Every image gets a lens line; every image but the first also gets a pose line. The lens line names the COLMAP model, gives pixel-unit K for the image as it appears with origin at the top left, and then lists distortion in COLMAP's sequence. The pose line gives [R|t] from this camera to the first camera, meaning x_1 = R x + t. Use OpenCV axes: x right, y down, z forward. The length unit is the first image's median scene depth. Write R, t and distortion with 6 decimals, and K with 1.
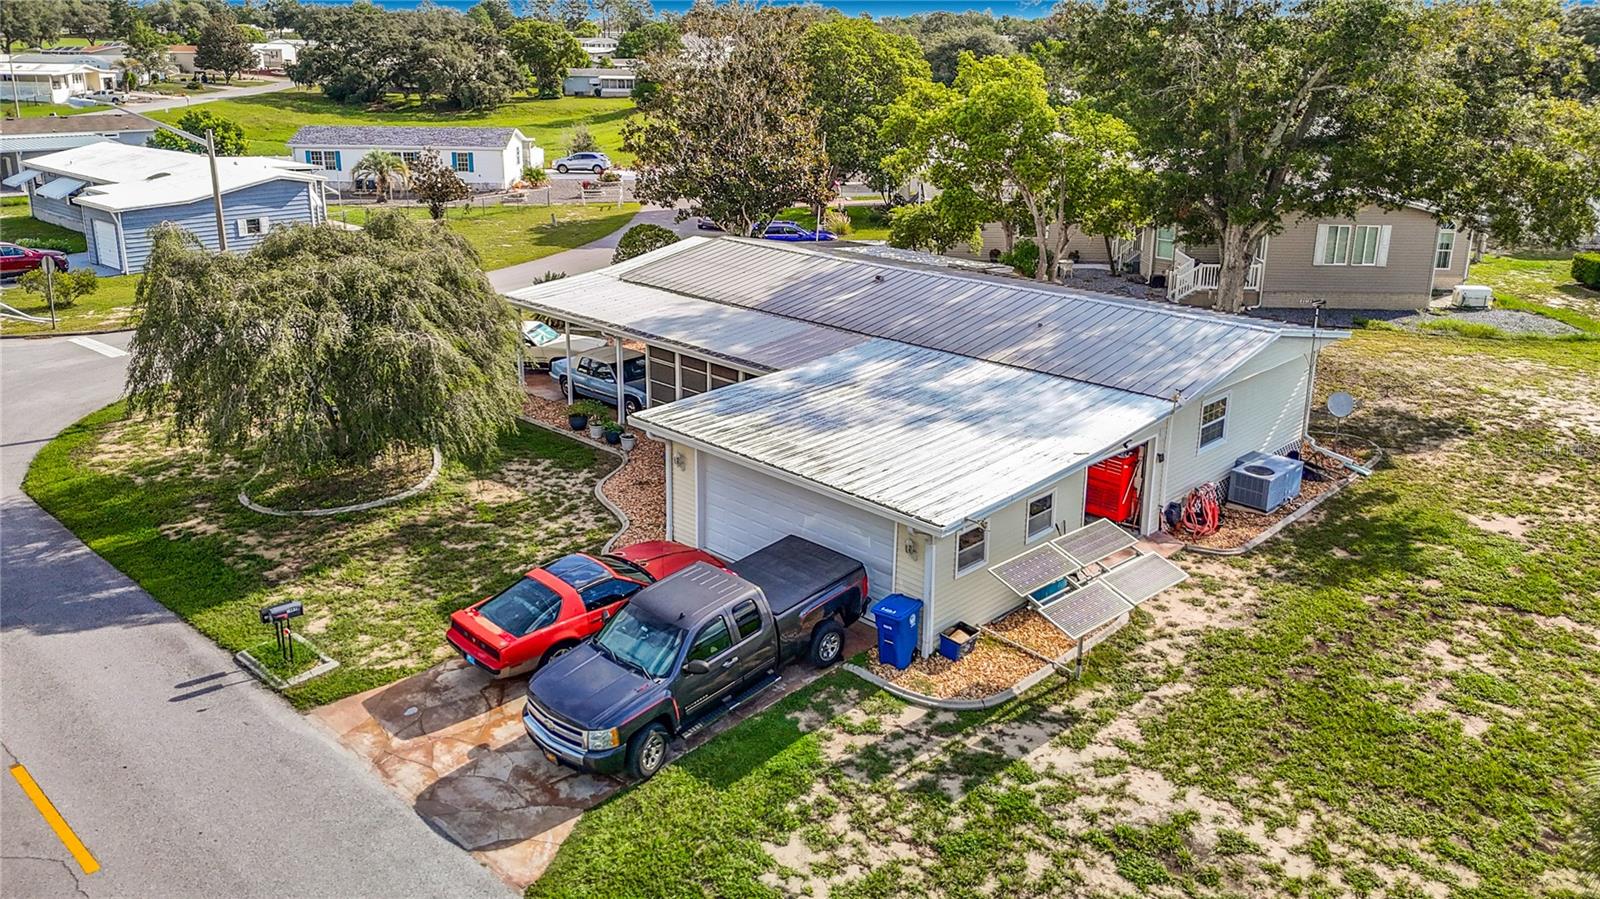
lens RADIAL K [[1197.8, 0, 795.1], [0, 1197.8, 402.3], [0, 0, 1]] dist [0.057866, -0.052874]
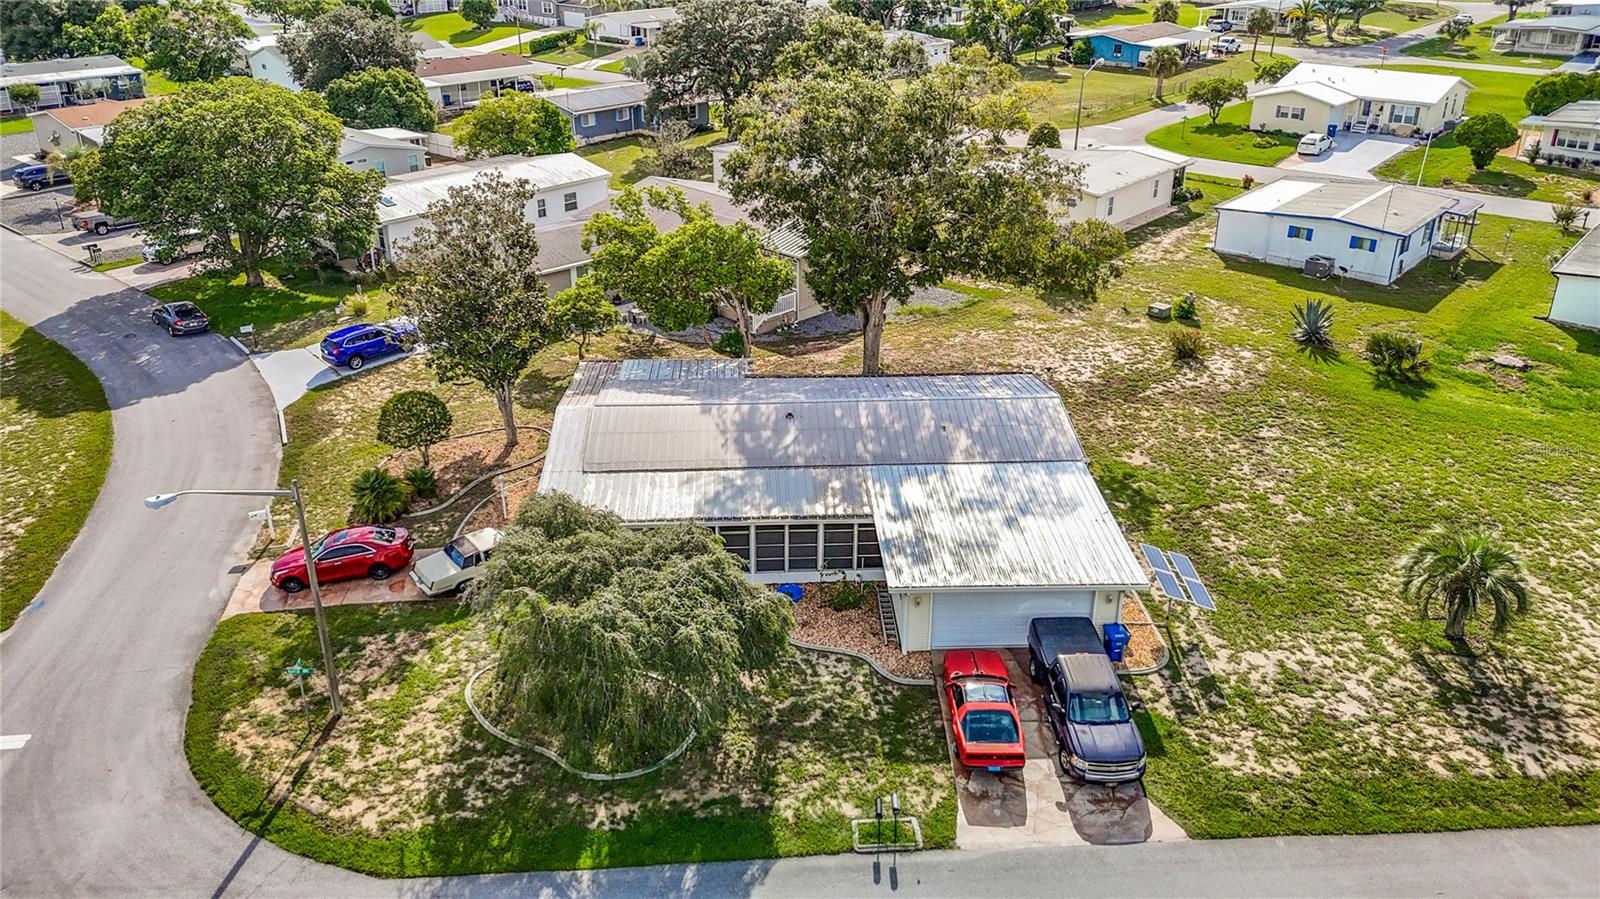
lens RADIAL K [[1202.1, 0, 805.2], [0, 1202.1, 398.1], [0, 0, 1]] dist [0.057951, -0.038574]
pose [[0.678182, -0.295290, 0.672959, -1.402527], [0.214817, 0.955381, 0.202731, -0.662983], [-0.702797, 0.007074, 0.711355, -0.008780]]
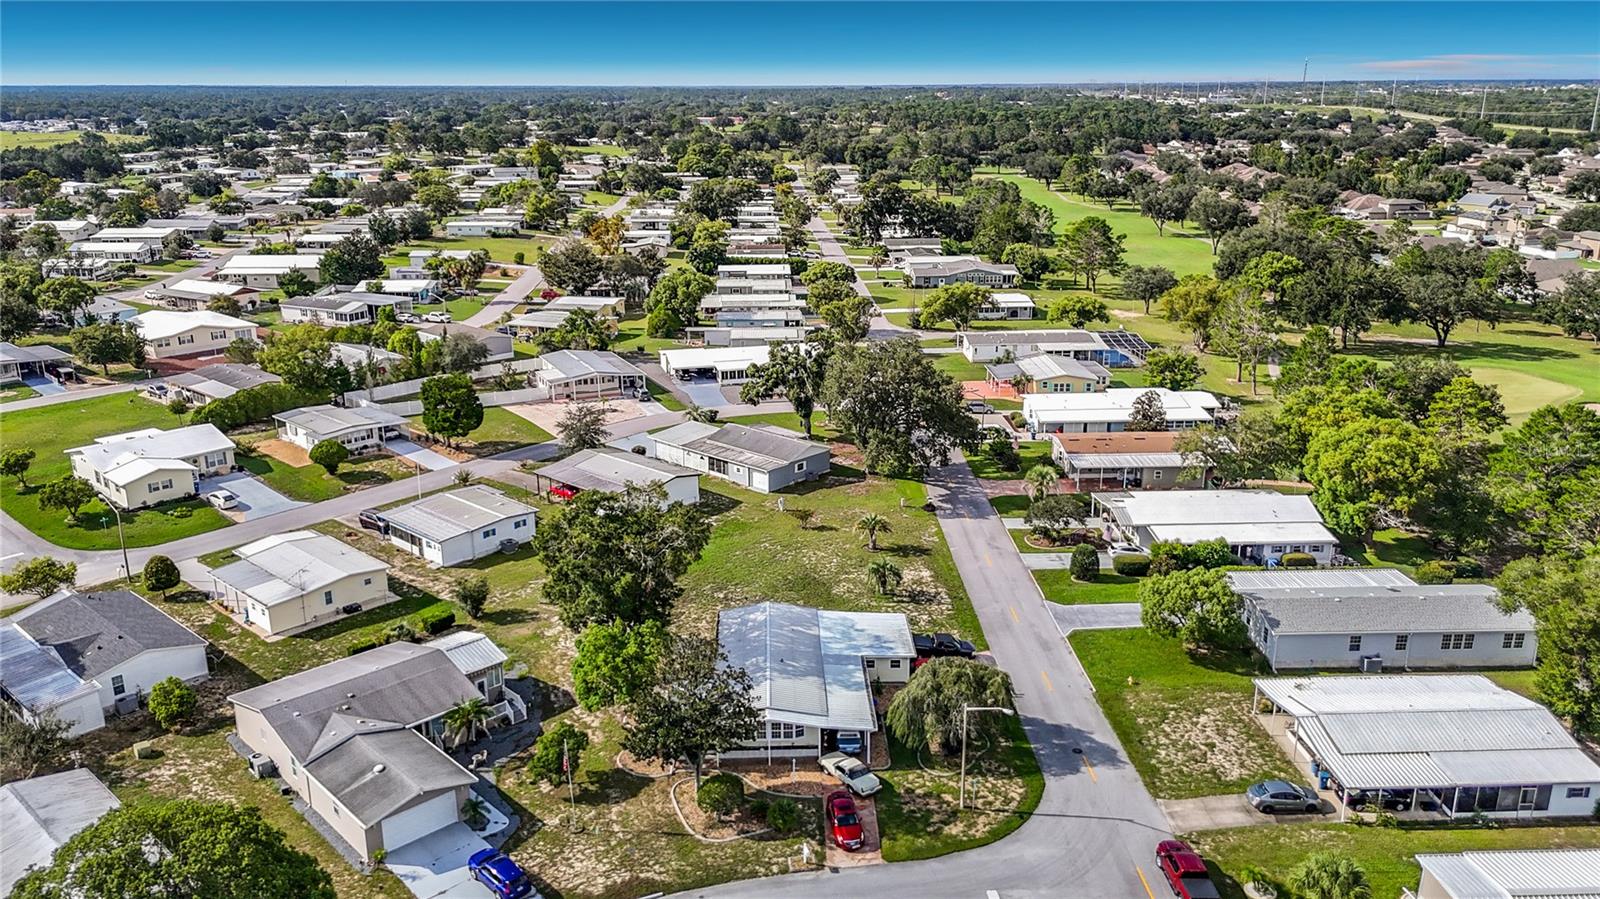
lens RADIAL K [[1210.1, 0, 795.4], [0, 1210.1, 422.4], [0, 0, 1]] dist [0.132810, -0.233361]
pose [[-0.712297, -0.194720, 0.674327, -2.954460], [0.202648, 0.862777, 0.463195, -3.178928], [-0.671987, 0.466584, -0.575094, 3.924803]]
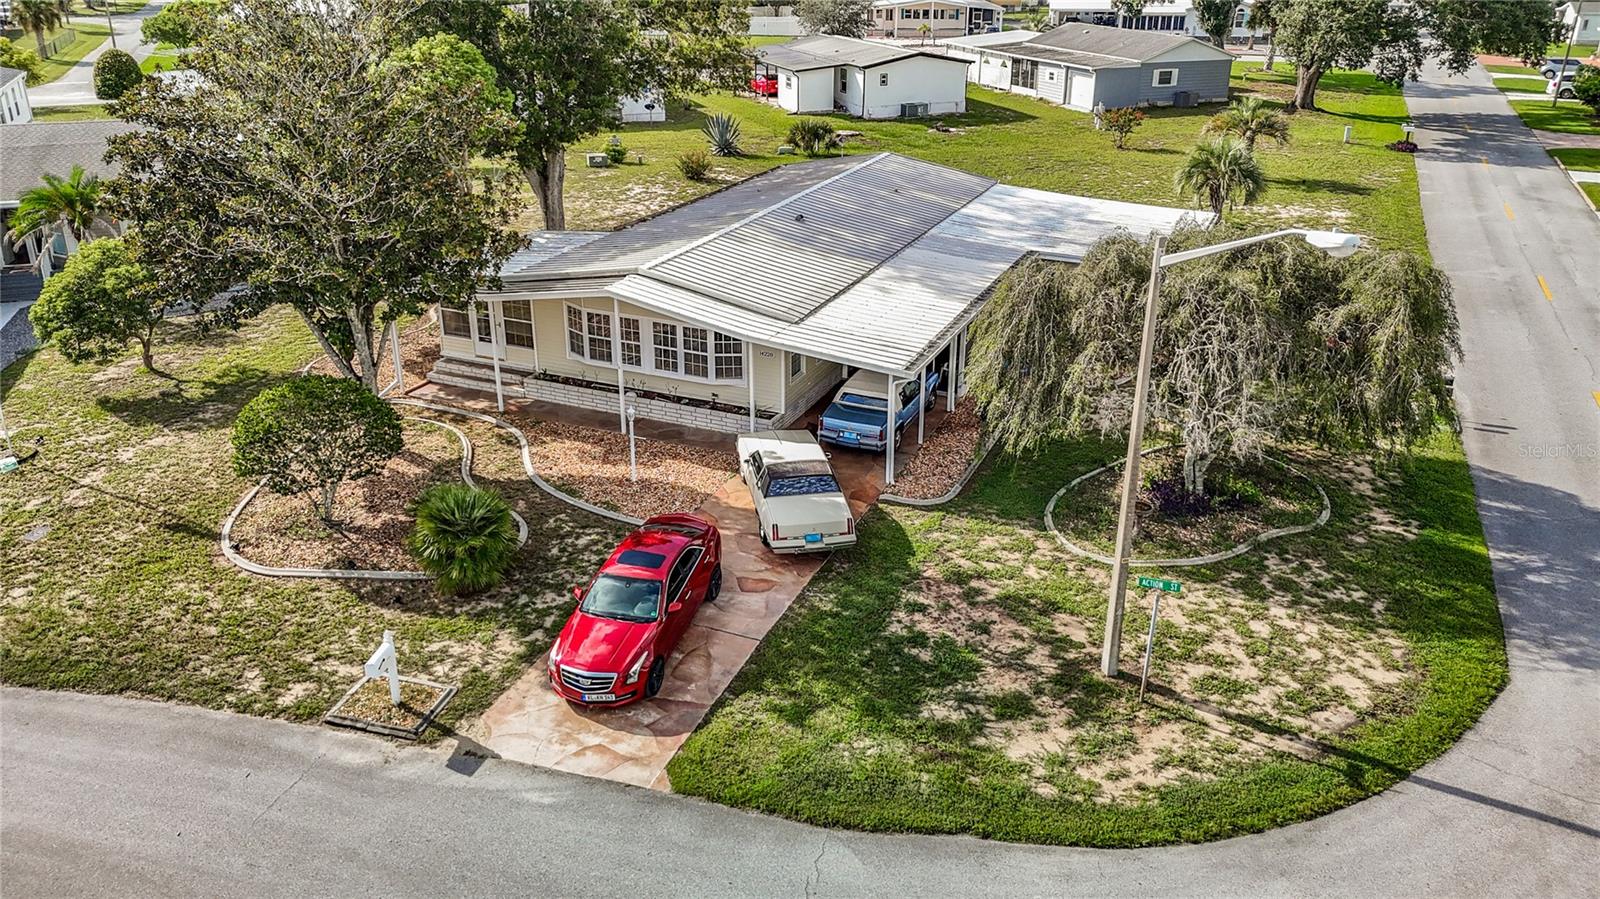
lens RADIAL K [[1189.1, 0, 805.8], [0, 1189.1, 420.3], [0, 0, 1]] dist [0.063641, -0.055980]
pose [[-0.348832, -0.368779, 0.861579, -1.528694], [0.264213, 0.843338, 0.467945, -0.746563], [-0.899170, 0.390875, -0.196747, 2.113060]]
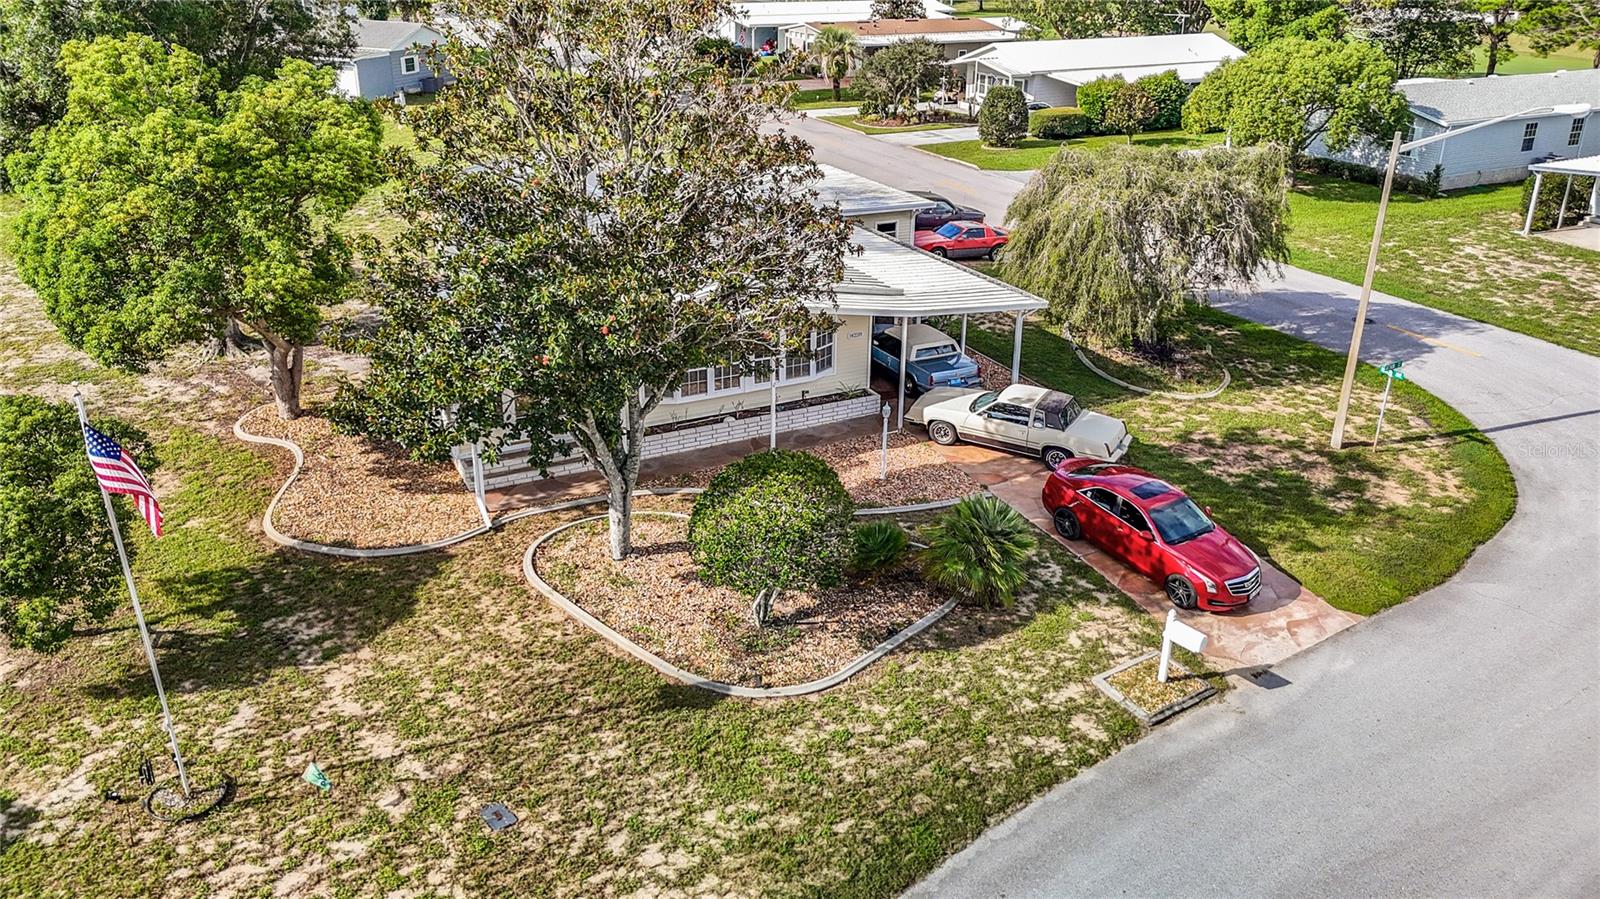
lens RADIAL K [[1175.8, 0, 792.5], [0, 1175.8, 446.7], [0, 0, 1]] dist [0.095774, -0.120065]
pose [[-0.946893, -0.150888, 0.283948, -0.581285], [0.070612, 0.763932, 0.641422, -1.003785], [-0.313700, 0.627408, -0.712707, 3.027692]]
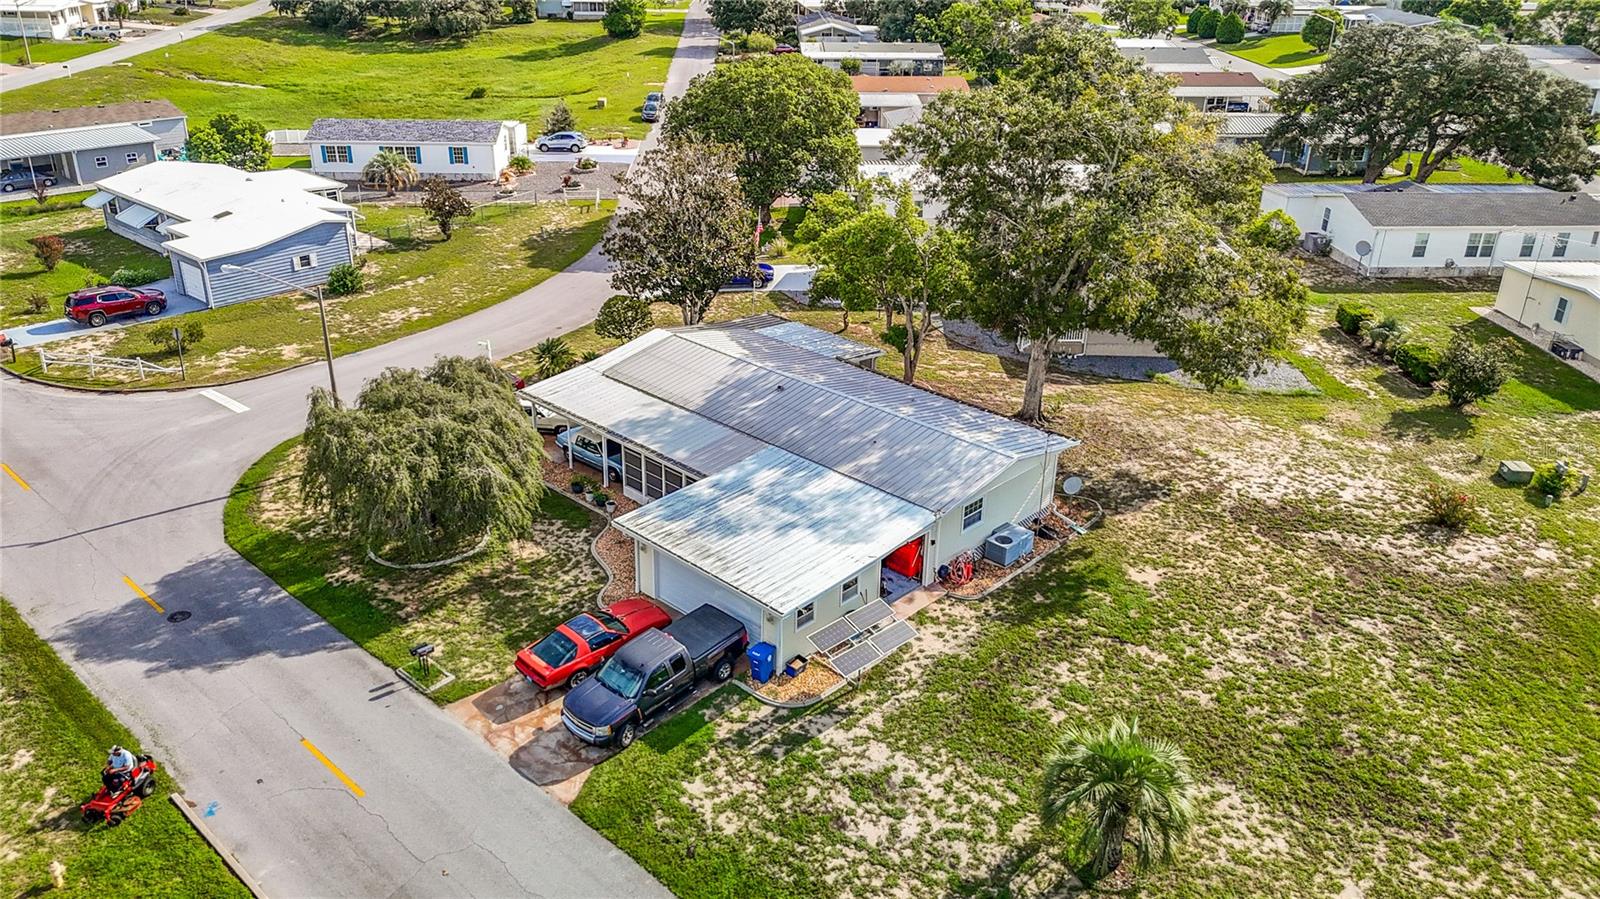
lens RADIAL K [[1185.6, 0, 775.3], [0, 1185.6, 447.0], [0, 0, 1]] dist [0.086662, -0.104669]
pose [[0.999989, 0.002668, 0.003743, 0.099029], [-0.003171, 0.989928, 0.141539, -0.393672], [-0.003328, -0.141550, 0.989926, -0.753073]]
